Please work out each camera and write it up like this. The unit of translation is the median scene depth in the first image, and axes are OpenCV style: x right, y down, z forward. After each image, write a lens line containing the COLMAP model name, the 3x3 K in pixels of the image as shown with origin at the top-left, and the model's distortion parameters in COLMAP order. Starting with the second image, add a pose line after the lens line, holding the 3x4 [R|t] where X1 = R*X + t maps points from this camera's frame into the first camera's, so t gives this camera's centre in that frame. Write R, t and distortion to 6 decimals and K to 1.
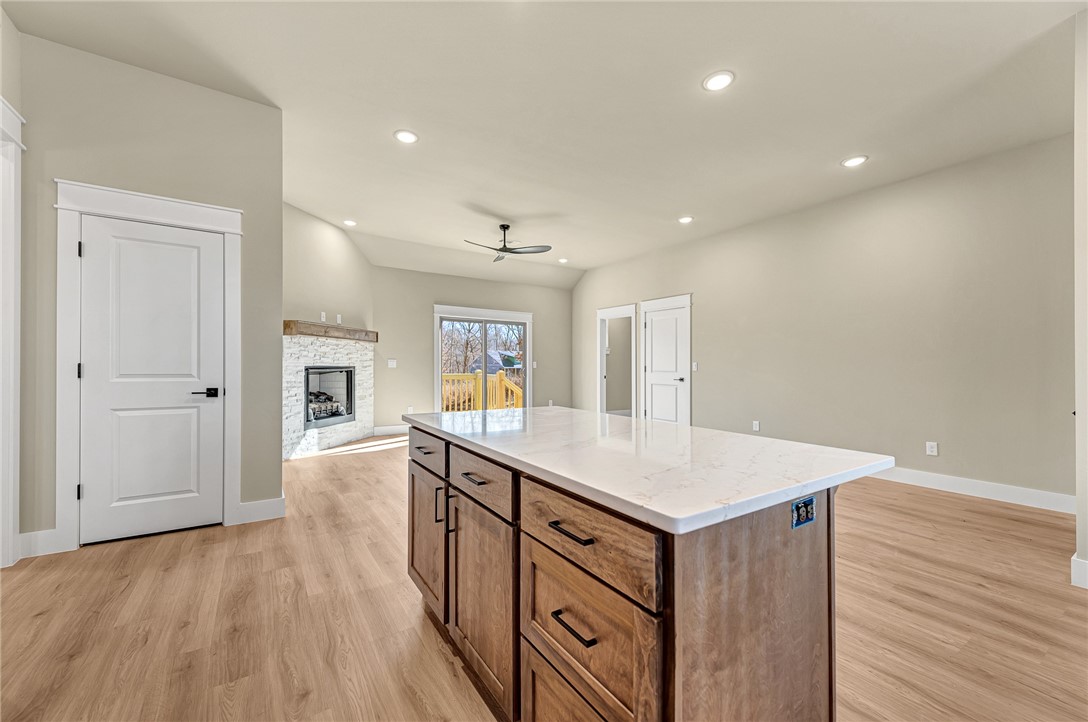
lens RADIAL K [[426.0, 0, 533.2], [0, 426.0, 375.4], [0, 0, 1]] dist [0.000776, 0.000065]
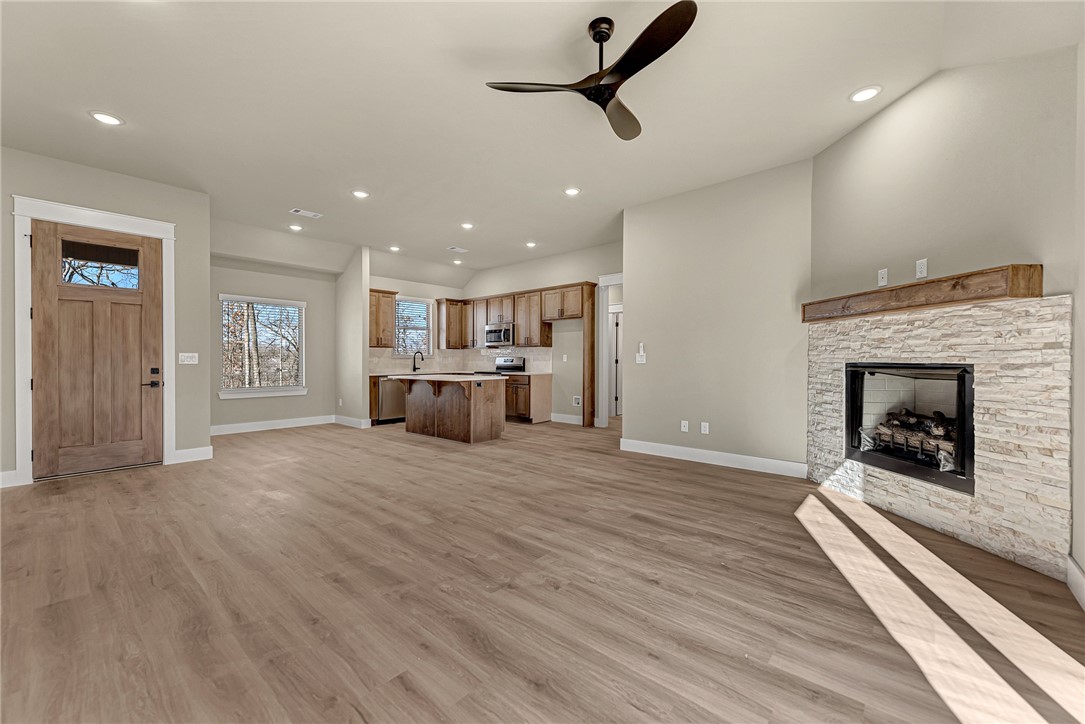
lens RADIAL K [[436.3, 0, 544.6], [0, 436.3, 359.1], [0, 0, 1]] dist [0.009380, -0.000170]
pose [[-0.958950, -0.006971, -0.283489, 0.105919], [-0.013128, 0.999717, 0.019826, -0.031456], [0.283271, 0.022734, -0.958770, 1.372663]]
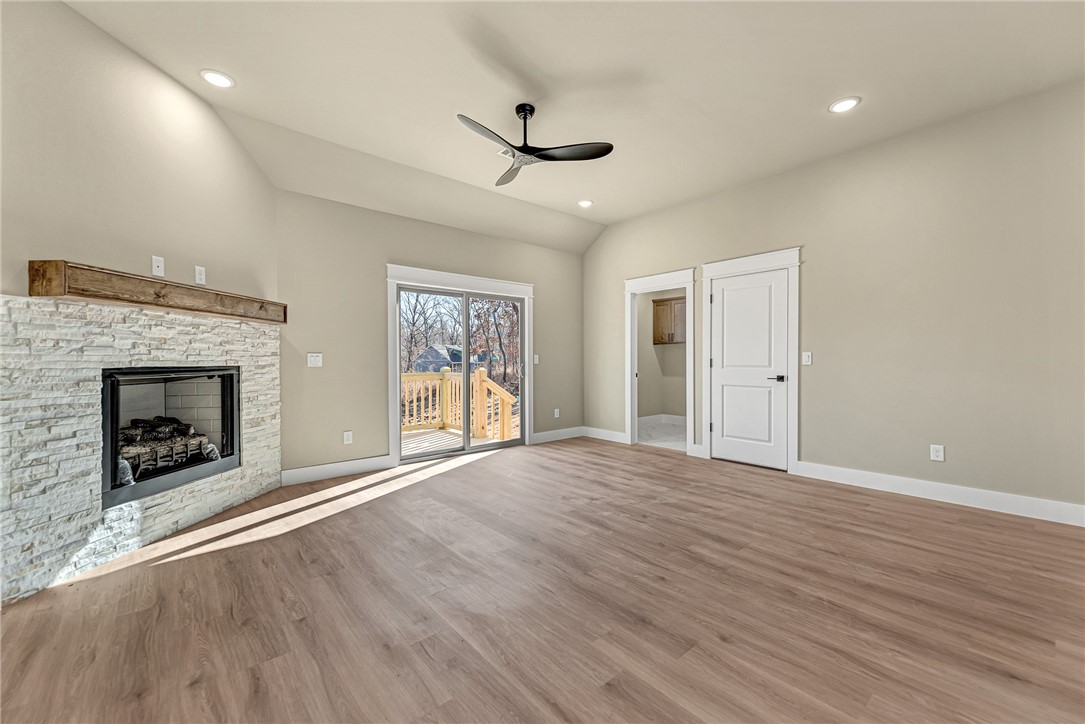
lens RADIAL K [[432.5, 0, 542.5], [0, 432.5, 362.0], [0, 0, 1]] dist [0.003484, -0.000047]
pose [[0.989680, -0.014466, 0.142560, -0.123184], [0.017003, 0.999718, -0.016594, -0.011593], [-0.142279, 0.018847, 0.989647, 0.425597]]
